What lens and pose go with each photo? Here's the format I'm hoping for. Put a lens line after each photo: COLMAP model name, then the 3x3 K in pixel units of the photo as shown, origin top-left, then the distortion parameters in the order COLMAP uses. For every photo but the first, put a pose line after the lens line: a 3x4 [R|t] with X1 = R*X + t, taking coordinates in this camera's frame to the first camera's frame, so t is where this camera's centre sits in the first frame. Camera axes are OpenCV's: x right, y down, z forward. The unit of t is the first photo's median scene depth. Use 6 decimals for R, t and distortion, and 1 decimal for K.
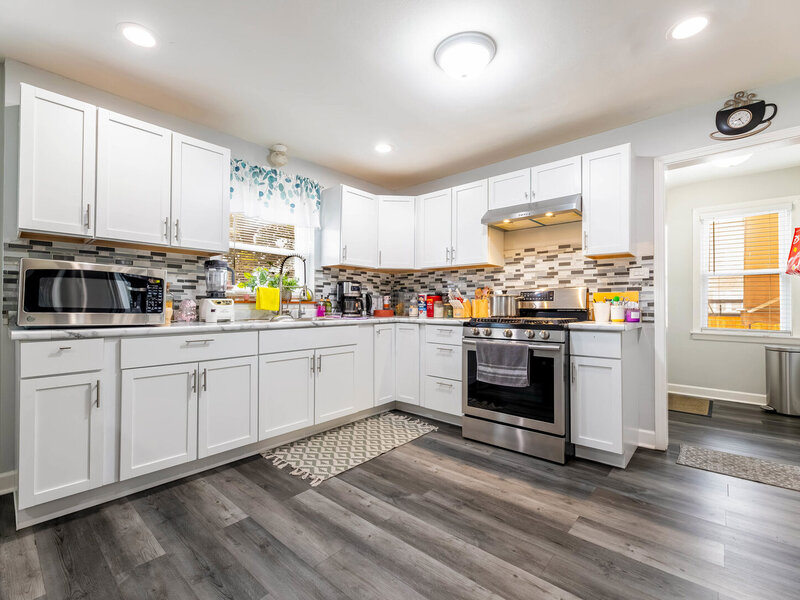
lens RADIAL K [[359.8, 0, 398.3], [0, 359.8, 299.7], [0, 0, 1]] dist [0.001098, -0.000310]
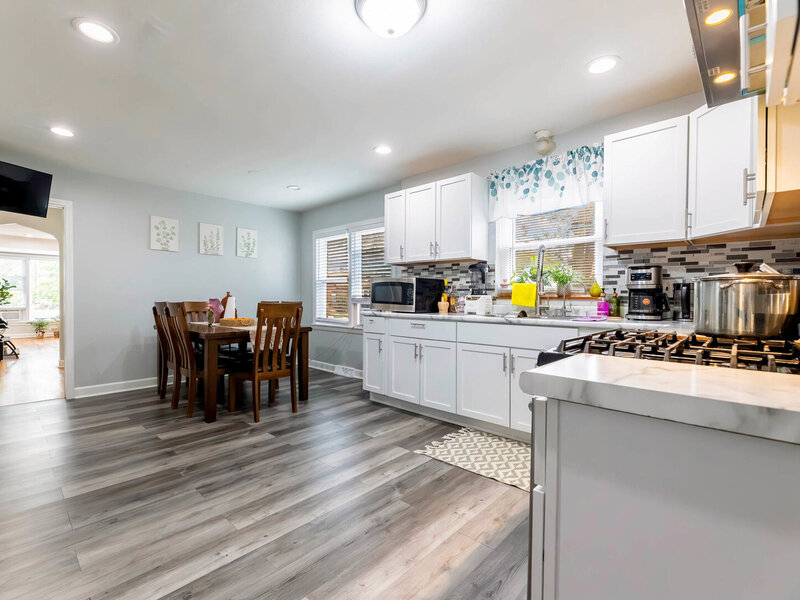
lens RADIAL K [[375.4, 0, 398.4], [0, 375.4, 301.0], [0, 0, 1]] dist [-0.018830, -0.000264]
pose [[-0.025908, 0.002088, -0.999662, 0.877882], [0.007306, 0.999972, 0.001899, 0.014038], [0.999638, -0.007255, -0.025922, 0.858019]]
